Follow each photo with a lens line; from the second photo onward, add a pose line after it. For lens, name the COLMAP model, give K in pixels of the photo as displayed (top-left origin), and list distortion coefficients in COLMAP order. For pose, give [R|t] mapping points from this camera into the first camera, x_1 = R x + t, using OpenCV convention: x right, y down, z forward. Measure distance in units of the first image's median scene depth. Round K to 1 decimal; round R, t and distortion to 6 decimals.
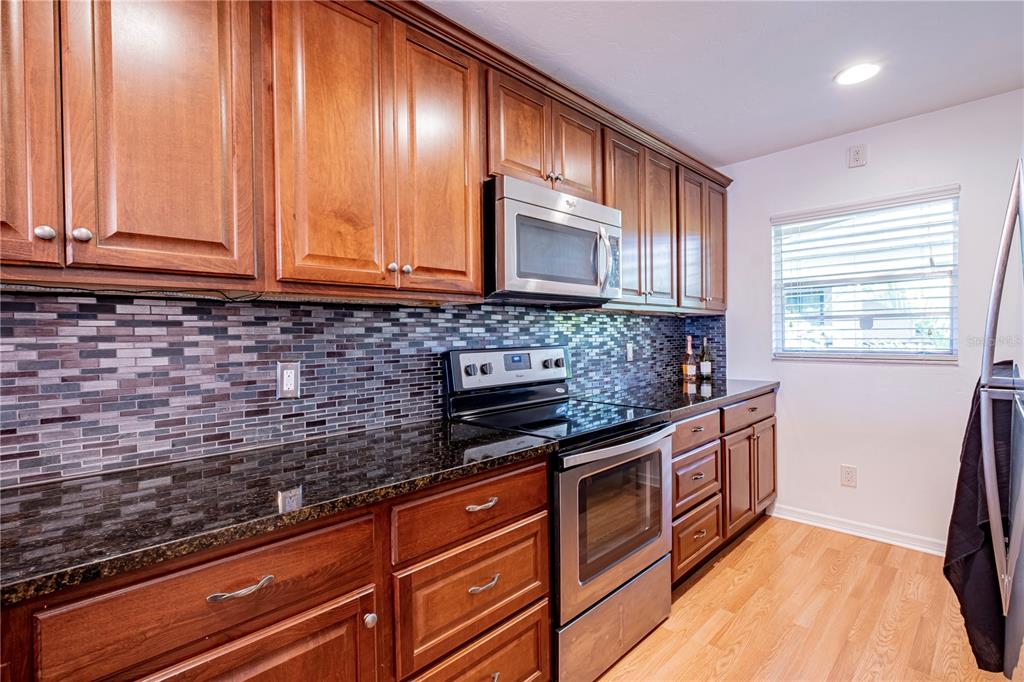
lens RADIAL K [[475.8, 0, 514.0], [0, 475.8, 336.2], [0, 0, 1]] dist [-0.001979, 0.000298]
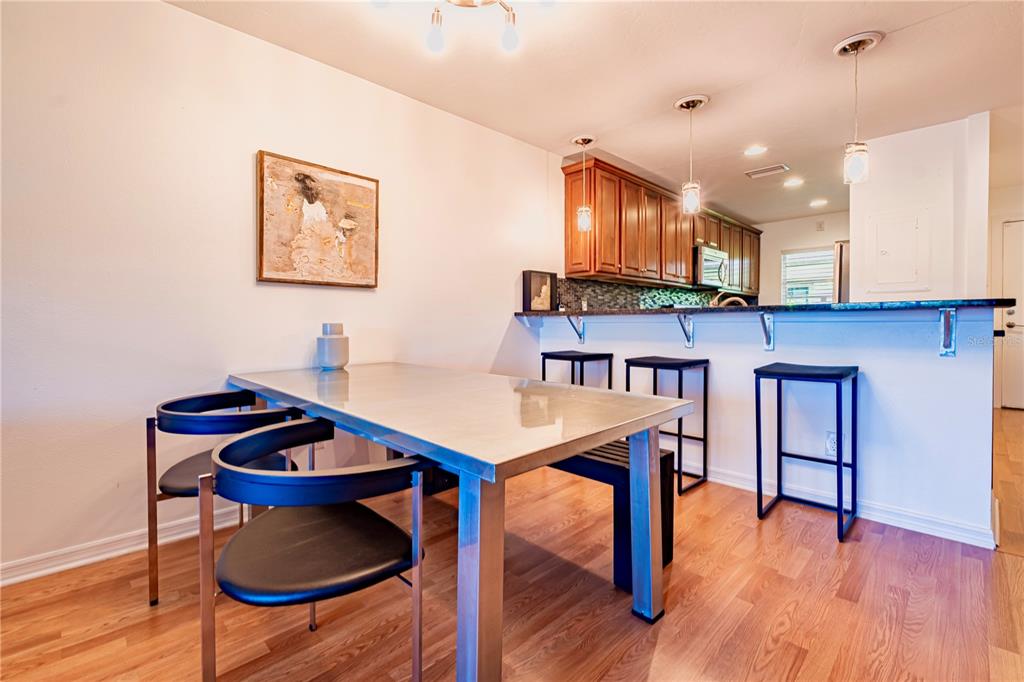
lens RADIAL K [[450.3, 0, 515.5], [0, 450.3, 338.1], [0, 0, 1]] dist [-0.005453, -0.000338]
pose [[0.999951, 0.009691, -0.002079, -1.018002], [-0.009638, 0.999661, 0.024168, 0.169328], [0.002312, -0.024146, 0.999706, -1.626830]]
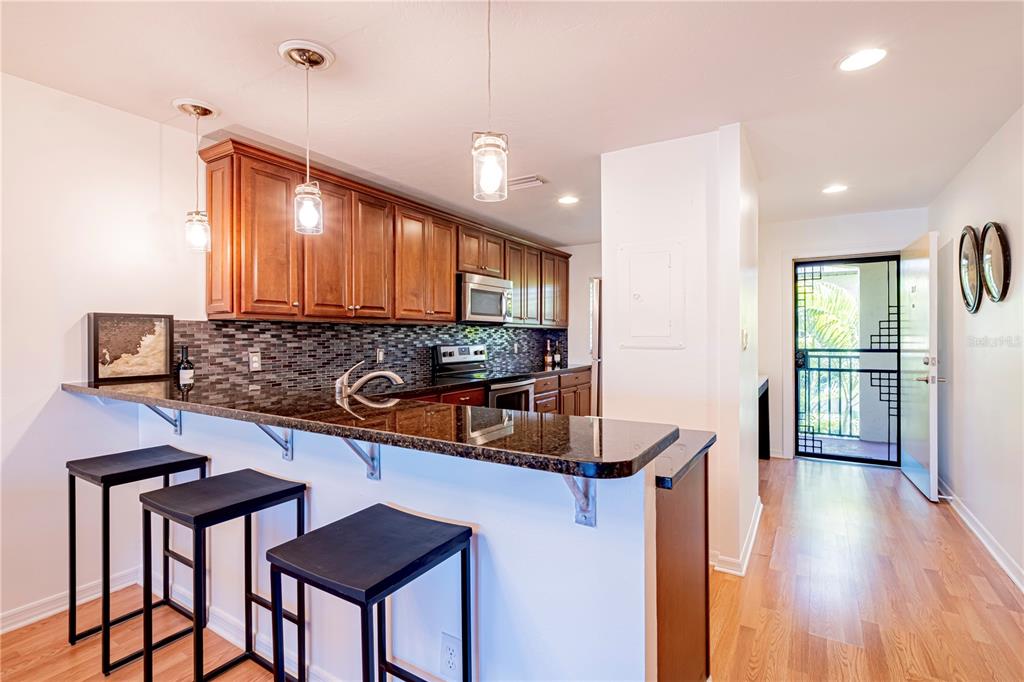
lens RADIAL K [[475.8, 0, 514.0], [0, 475.8, 336.2], [0, 0, 1]] dist [-0.001979, 0.000298]
pose [[0.972874, 0.012578, 0.230995, -0.281636], [-0.011139, 0.999910, -0.007533, 0.000432], [-0.231069, 0.004756, 0.972926, -1.174716]]
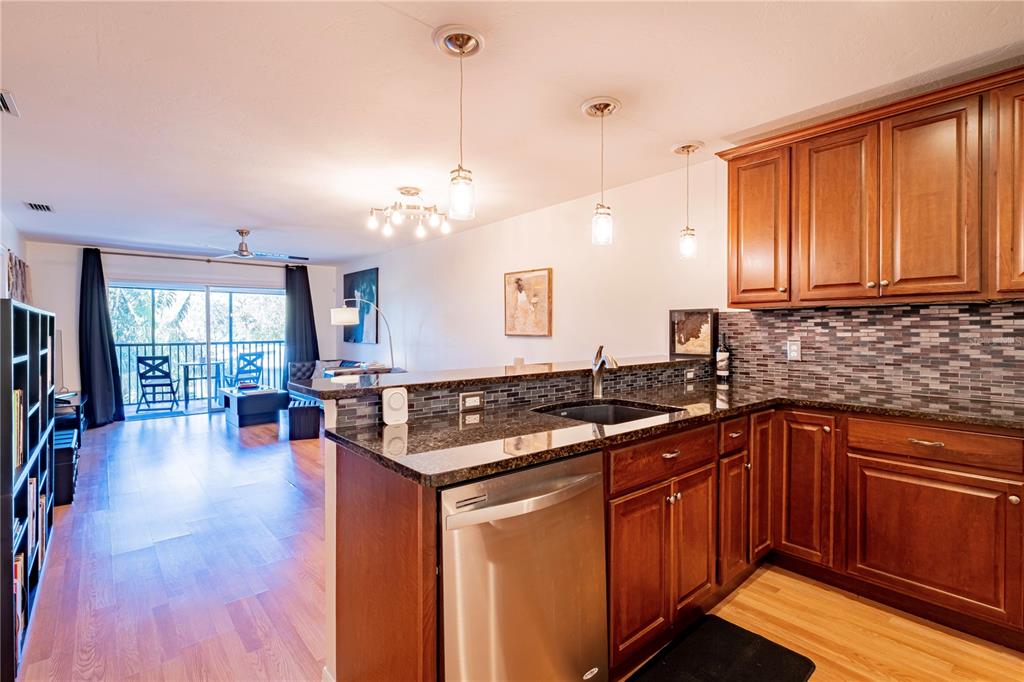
lens RADIAL K [[475.8, 0, 514.0], [0, 475.8, 336.2], [0, 0, 1]] dist [-0.001979, 0.000298]
pose [[-0.069453, 0.027327, -0.997211, 0.745911], [-0.003869, 0.999610, 0.027663, -0.002657], [0.997578, 0.005780, -0.069320, -0.320454]]
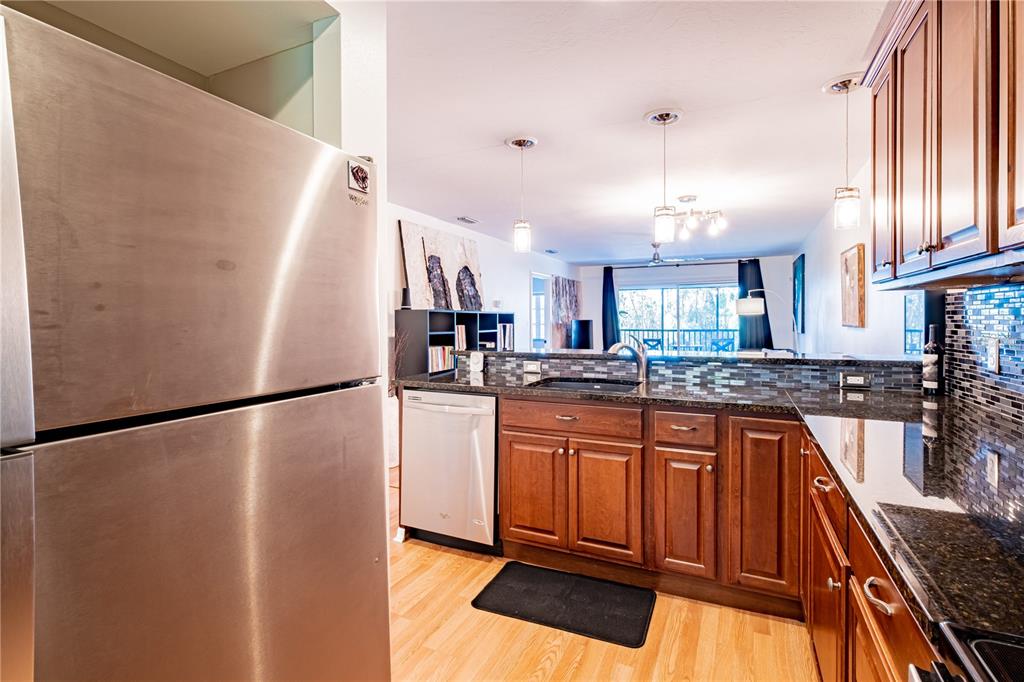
lens RADIAL K [[482.2, 0, 515.2], [0, 482.2, 321.9], [0, 0, 1]] dist [-0.001541, -0.000079]
pose [[-0.938267, 0.020952, -0.345278, 0.383954], [0.017169, 0.999754, 0.014010, -0.011329], [0.345486, 0.007217, -0.938396, 0.917377]]
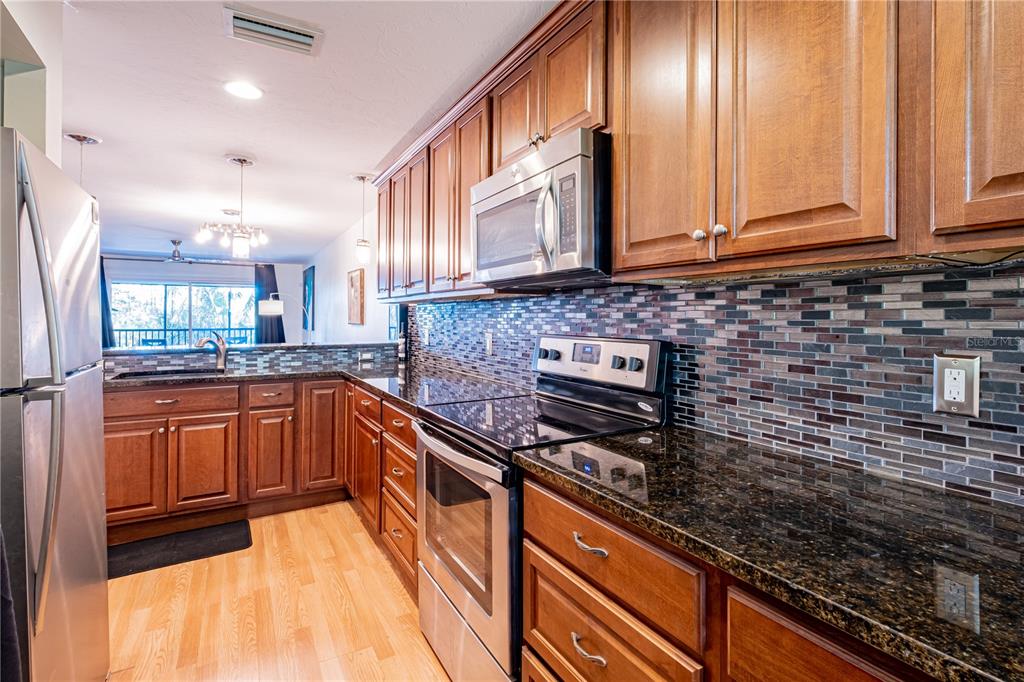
lens RADIAL K [[482.2, 0, 515.2], [0, 482.2, 321.9], [0, 0, 1]] dist [-0.001541, -0.000079]
pose [[-0.246833, 0.020697, -0.968837, 0.928520], [-0.004080, 0.999741, 0.022396, -0.022604], [0.969049, 0.009481, -0.246684, 1.159597]]
